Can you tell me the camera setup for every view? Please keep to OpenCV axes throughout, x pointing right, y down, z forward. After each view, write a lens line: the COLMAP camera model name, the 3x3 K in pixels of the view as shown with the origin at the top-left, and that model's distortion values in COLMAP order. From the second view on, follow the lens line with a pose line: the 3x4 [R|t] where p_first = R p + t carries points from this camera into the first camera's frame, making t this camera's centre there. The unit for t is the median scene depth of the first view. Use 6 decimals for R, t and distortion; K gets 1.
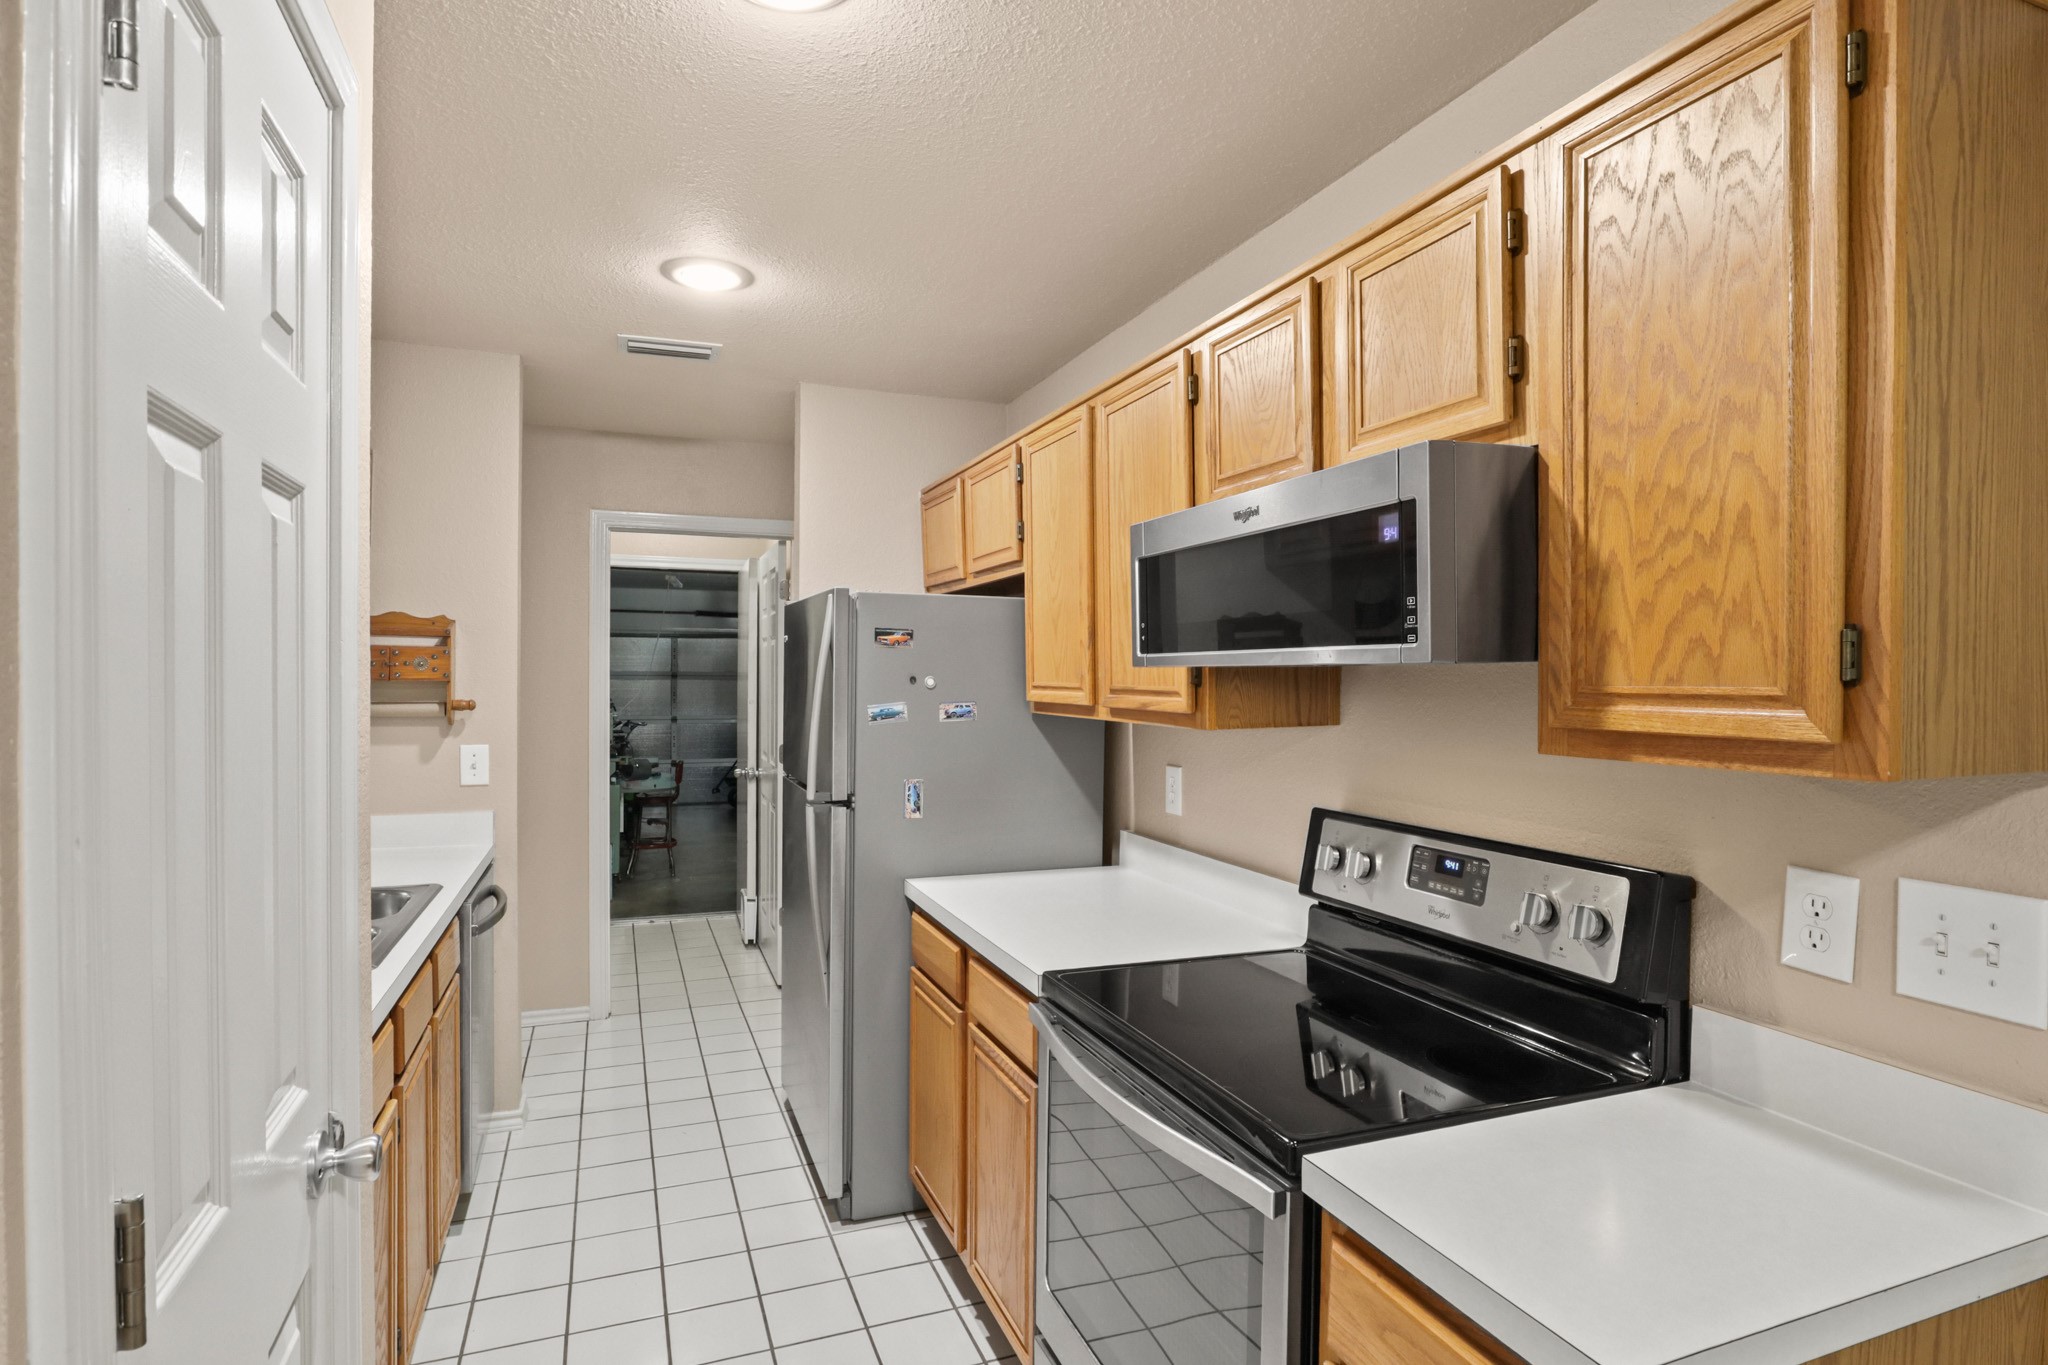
lens RADIAL K [[1047.3, 0, 1009.0], [0, 1047.3, 676.9], [0, 0, 1]] dist [-0.040807, 0.009483]
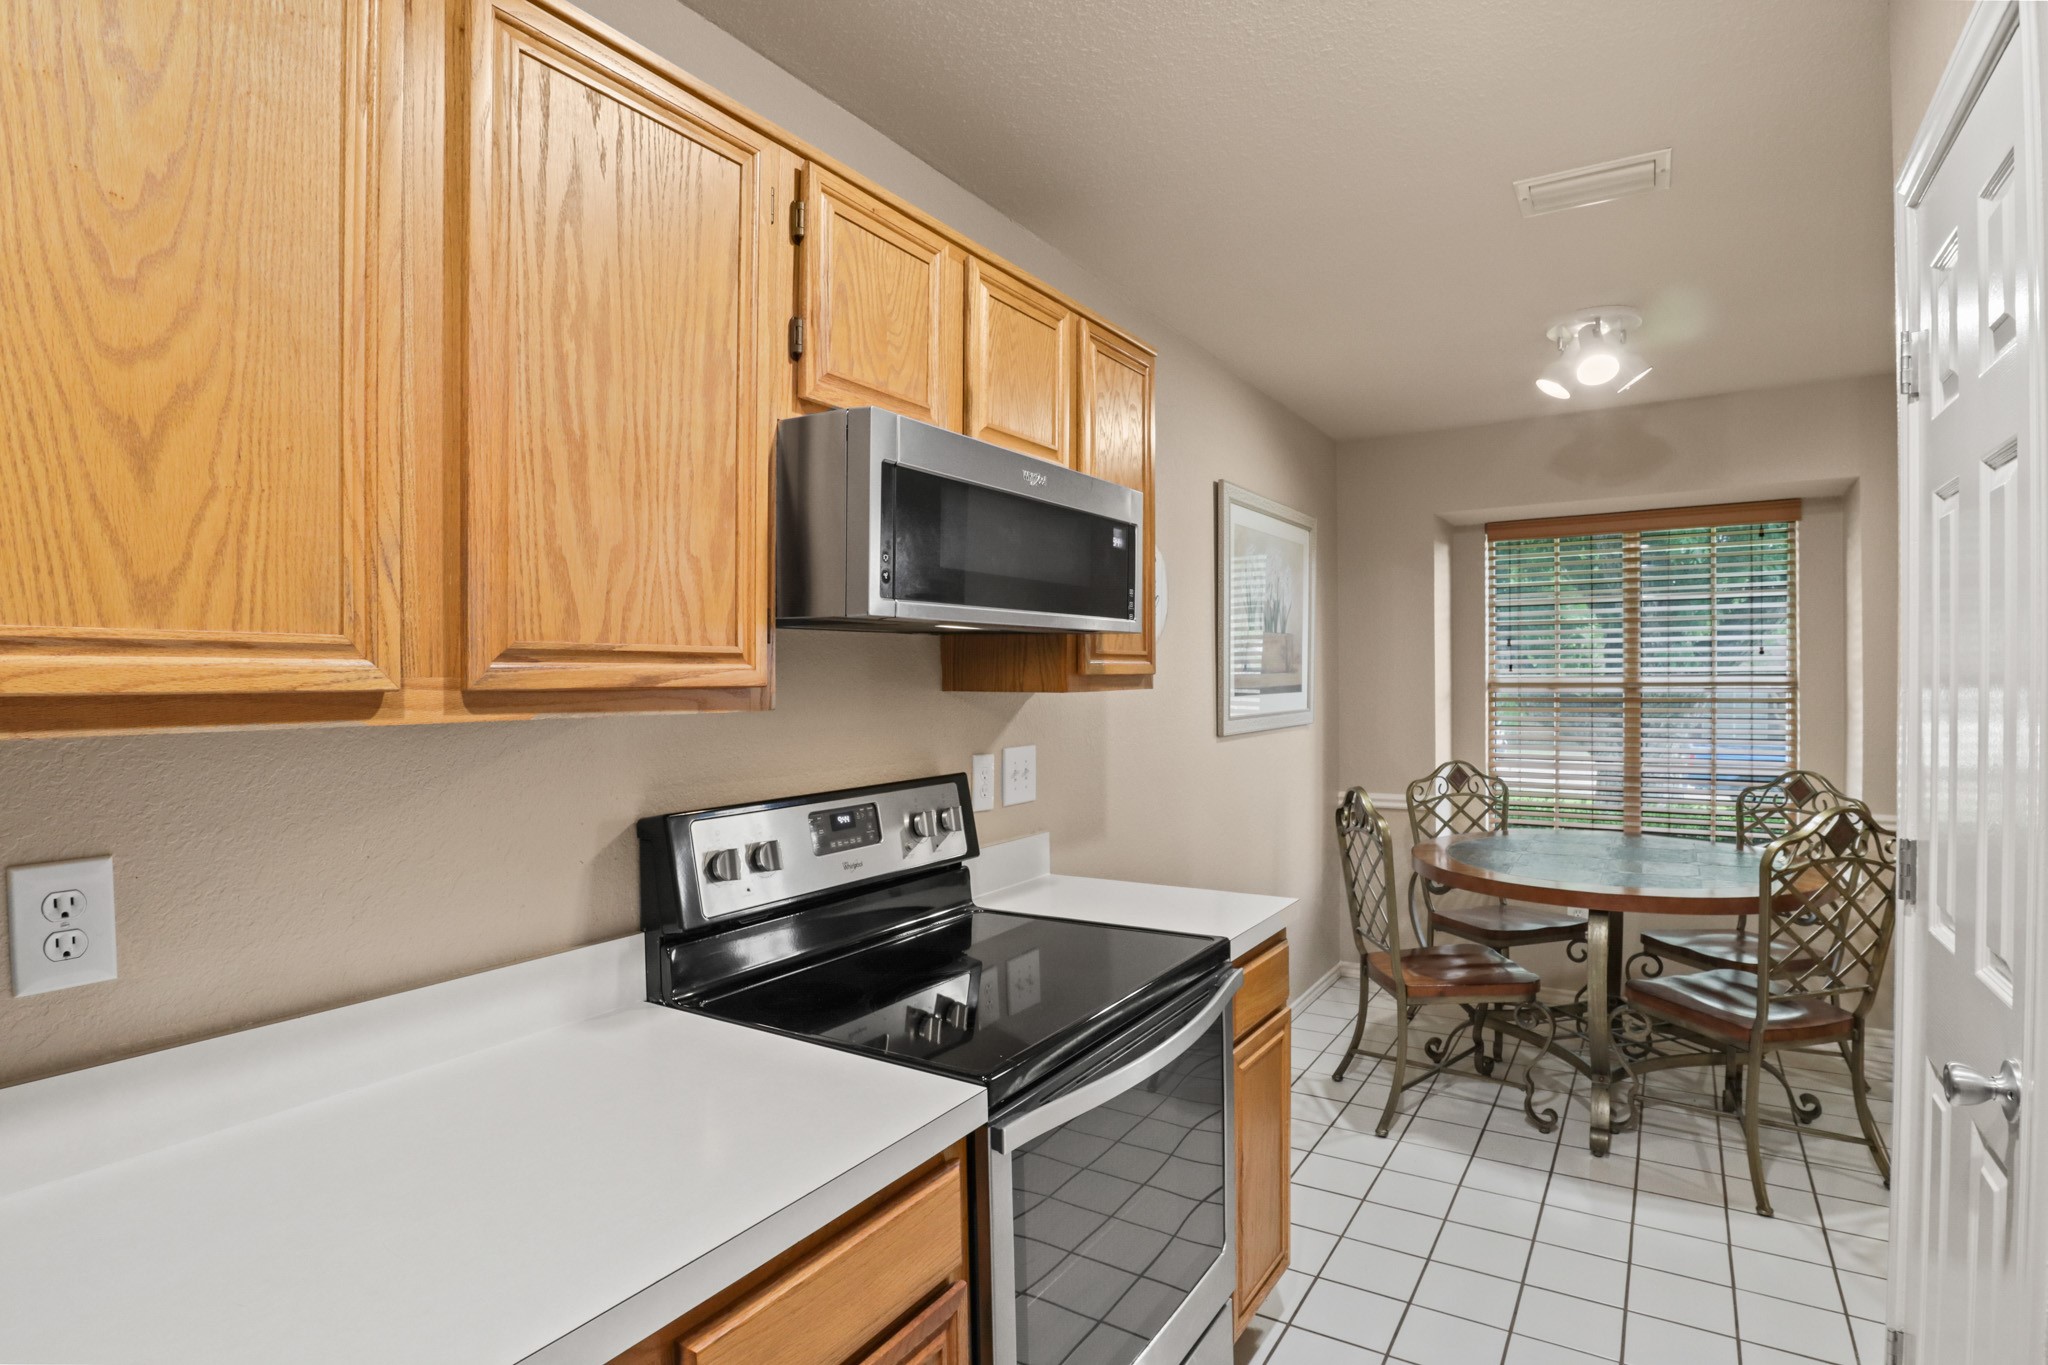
lens RADIAL K [[1047.3, 0, 1022.1], [0, 1047.3, 707.1], [0, 0, 1]] dist [-0.040807, 0.009483]
pose [[-0.589764, -0.019987, 0.807328, -0.348903], [0.008360, 0.999489, 0.030851, 0.021376], [-0.807532, 0.024945, -0.589295, 0.941414]]
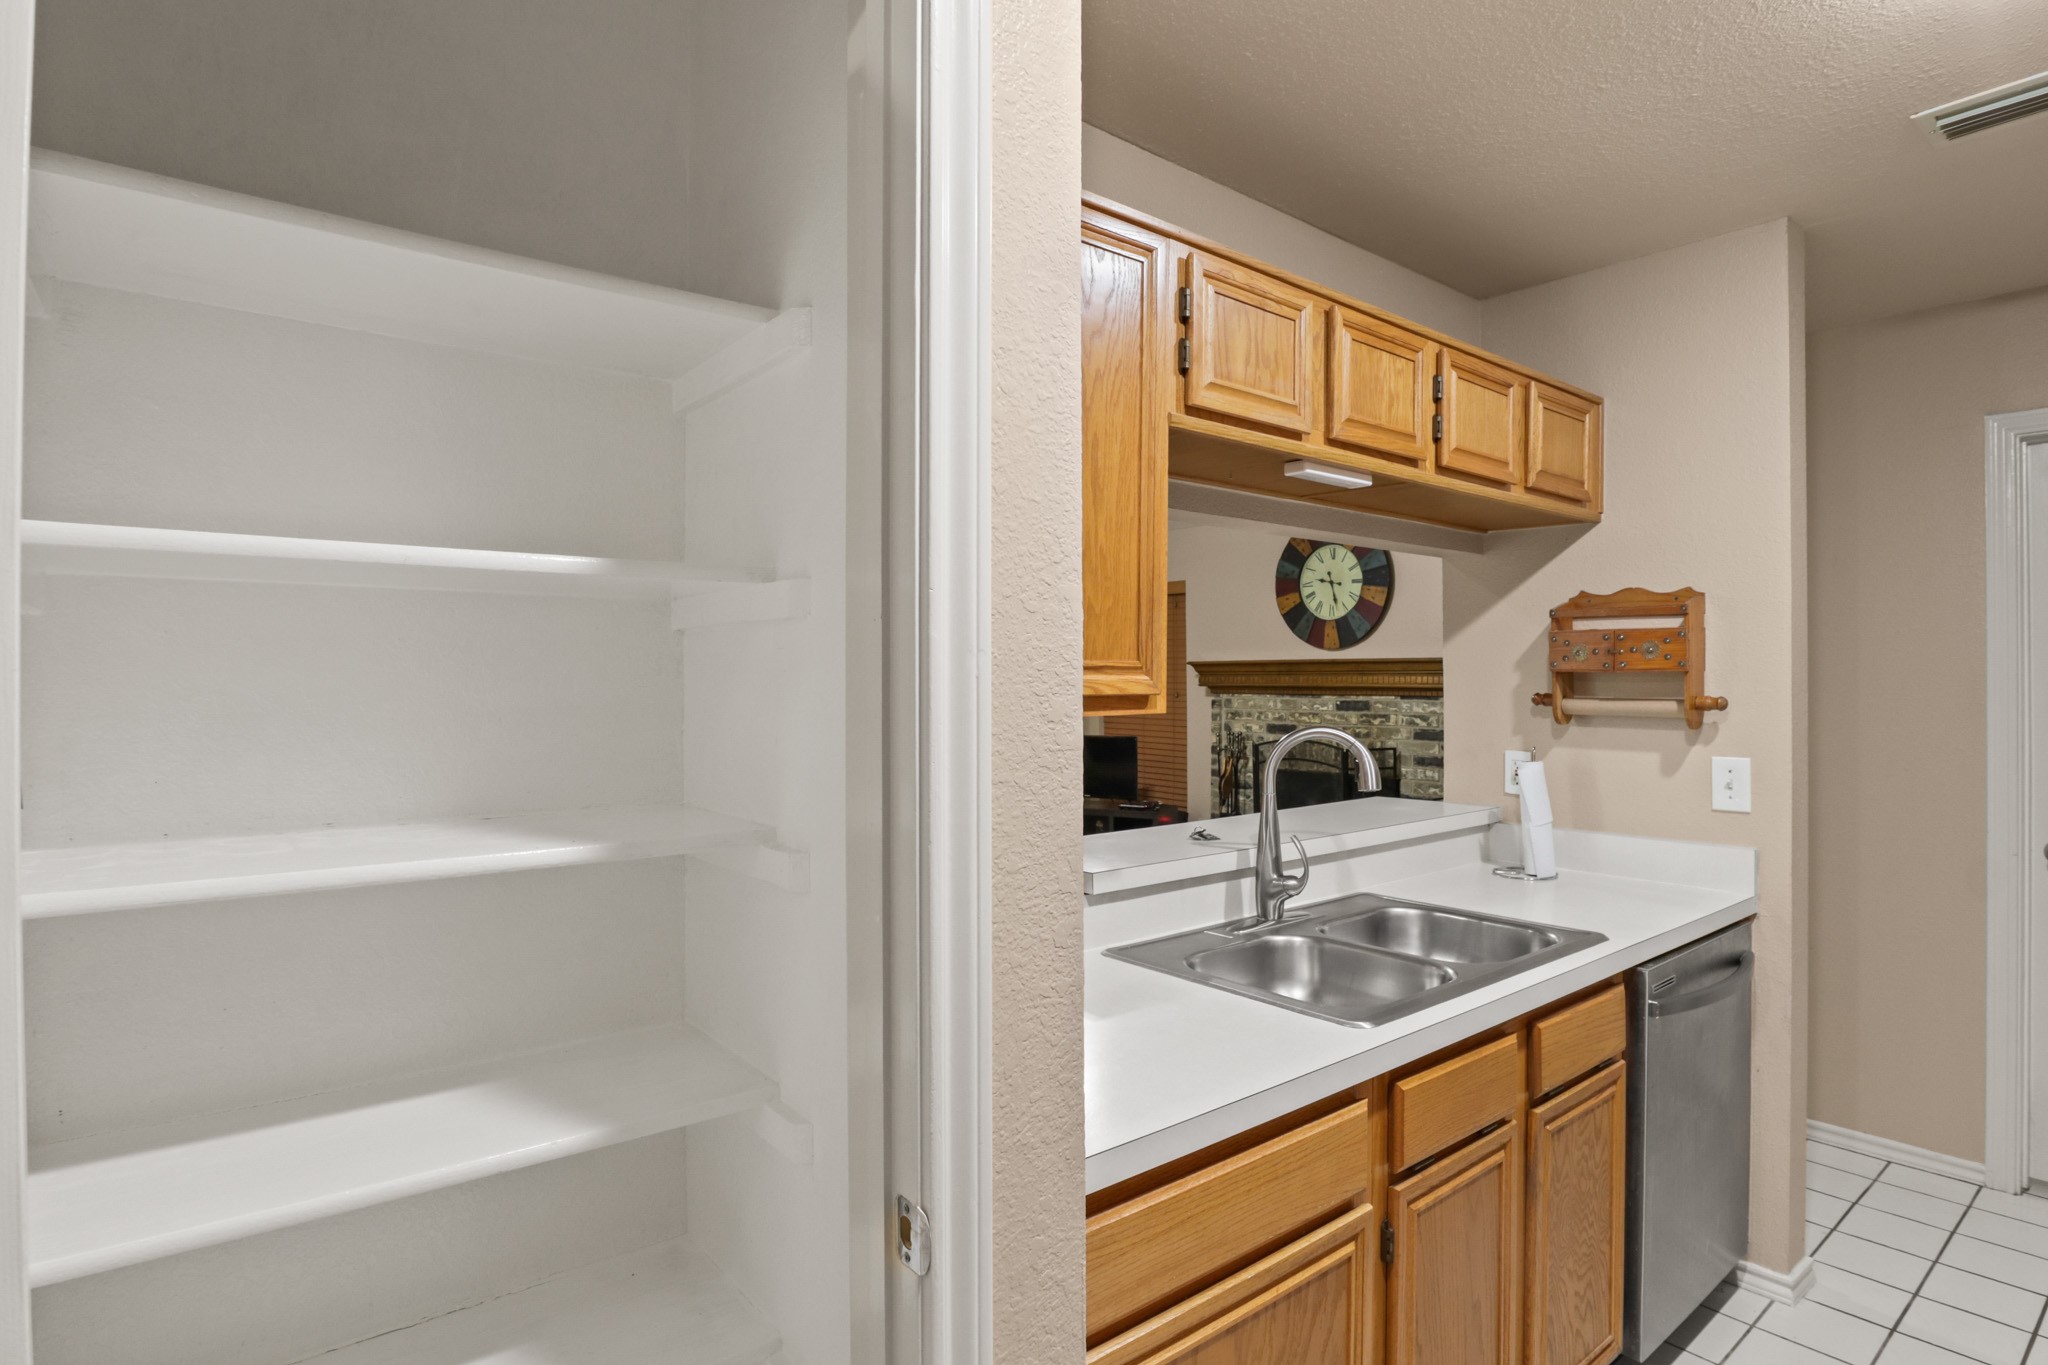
lens RADIAL K [[1047.3, 0, 1029.4], [0, 1047.3, 673.2], [0, 0, 1]] dist [-0.040807, 0.009483]
pose [[0.305685, -0.012433, -0.952052, 0.046511], [0.002568, 0.999922, -0.012233, 0.015051], [0.952129, 0.001295, 0.305693, 0.342253]]
